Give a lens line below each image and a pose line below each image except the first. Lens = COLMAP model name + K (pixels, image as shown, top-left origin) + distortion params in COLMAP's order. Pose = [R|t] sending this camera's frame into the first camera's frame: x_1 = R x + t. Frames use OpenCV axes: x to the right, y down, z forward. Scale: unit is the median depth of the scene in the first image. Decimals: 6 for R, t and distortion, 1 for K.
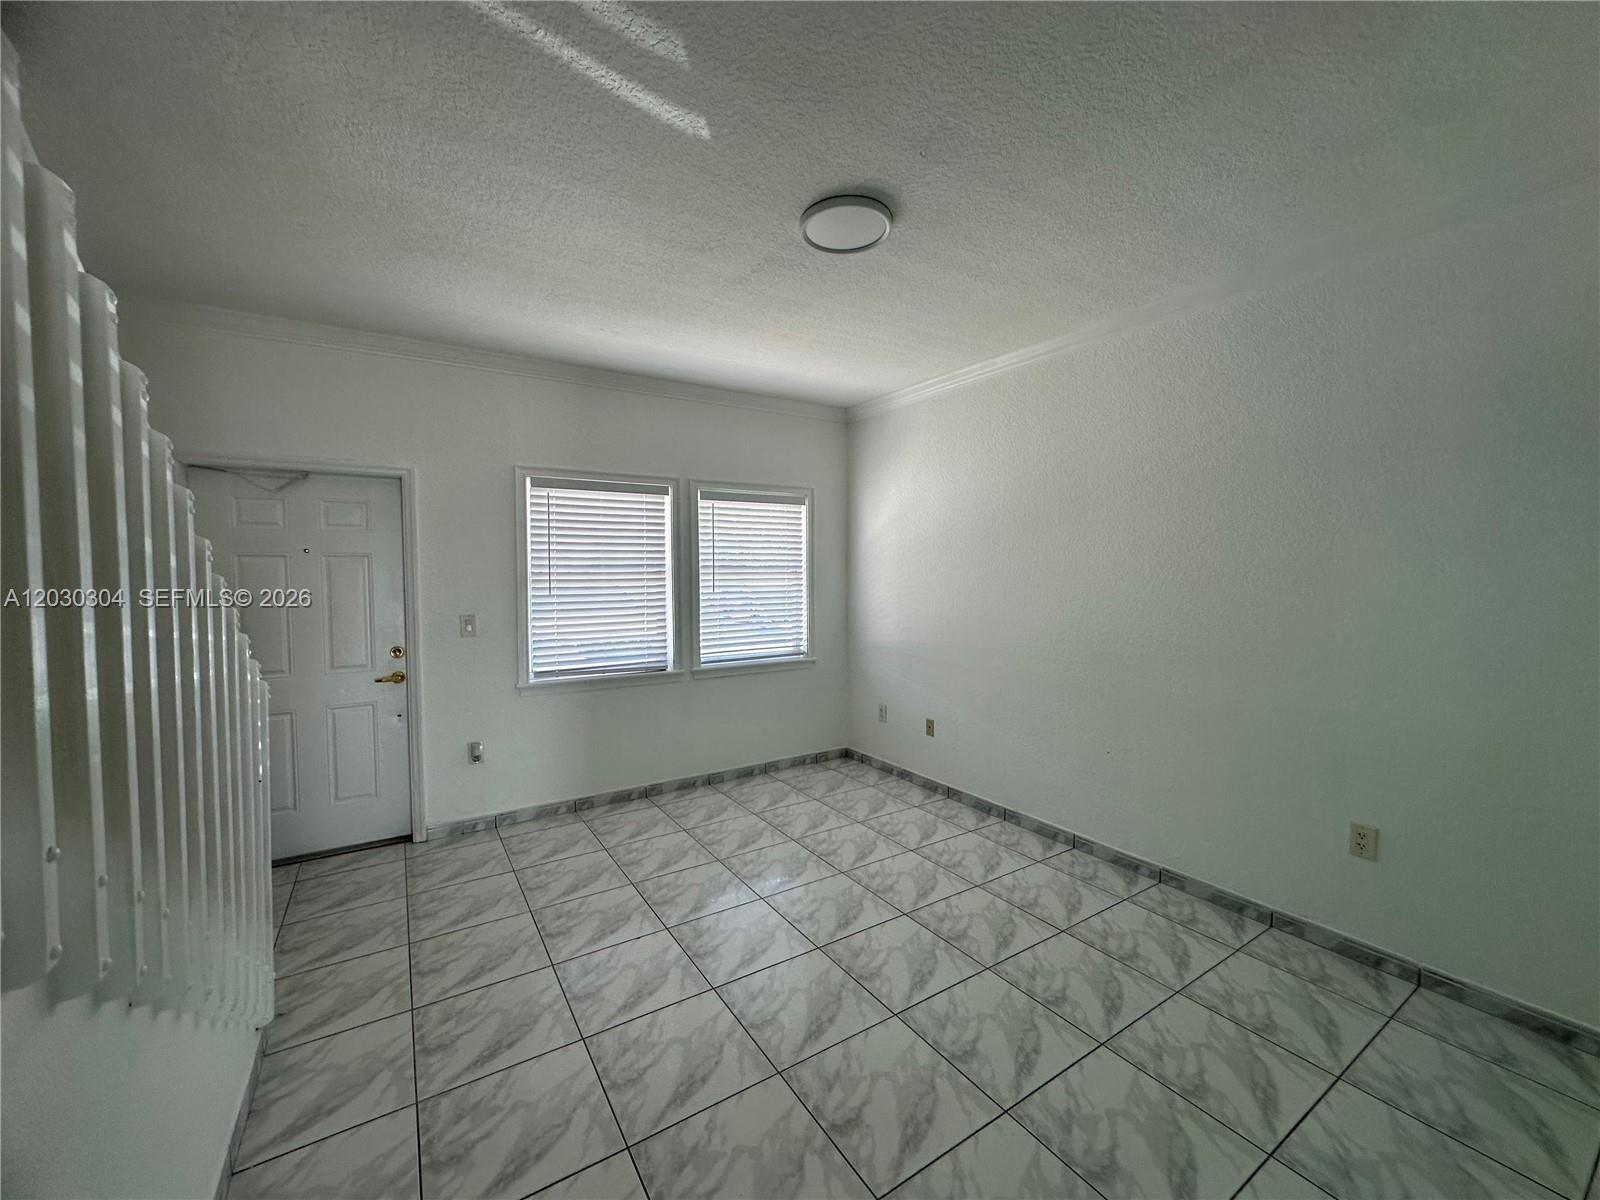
lens RADIAL K [[639.6, 0, 797.8], [0, 639.6, 596.5], [0, 0, 1]] dist [-0.004464, 0.000671]
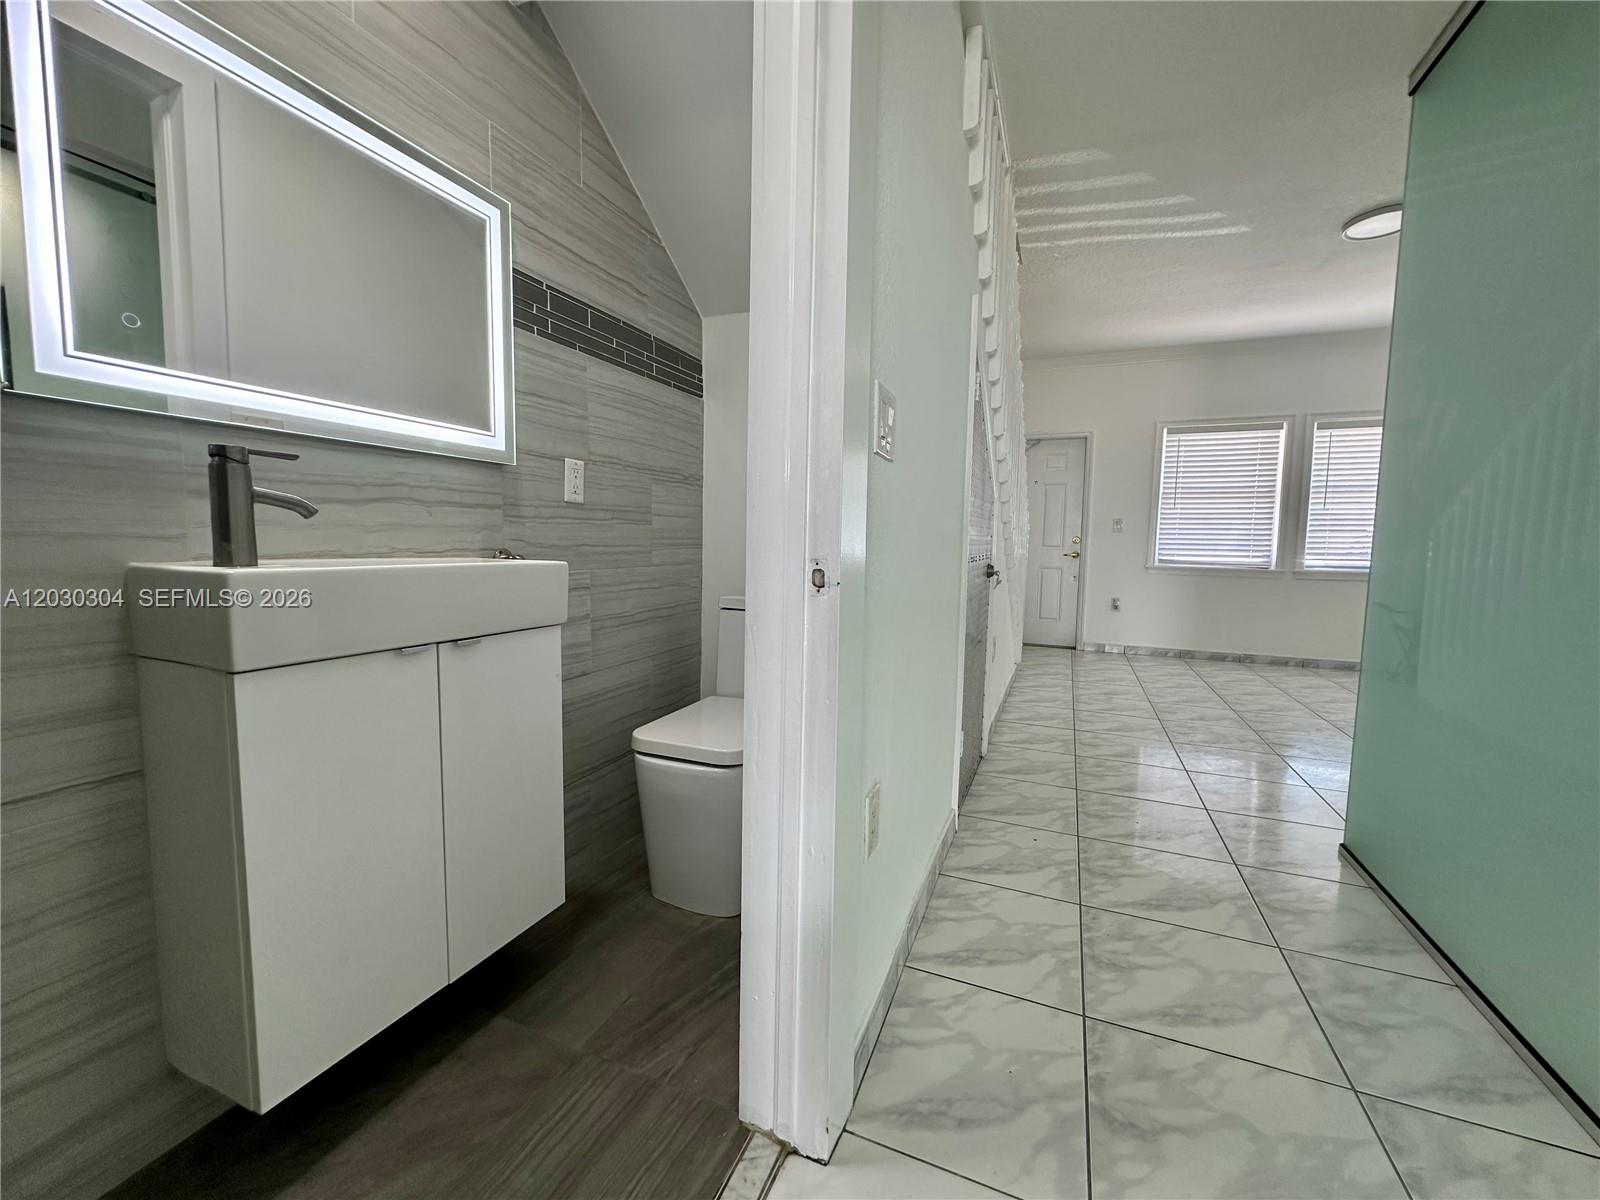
lens RADIAL K [[639.6, 0, 796.7], [0, 639.6, 597.6], [0, 0, 1]] dist [-0.004464, 0.000671]
pose [[0.562445, 0.086090, -0.822341, 0.361592], [-0.051535, 0.996281, 0.069052, 0.151939], [0.825227, 0.003542, 0.564790, -0.567819]]
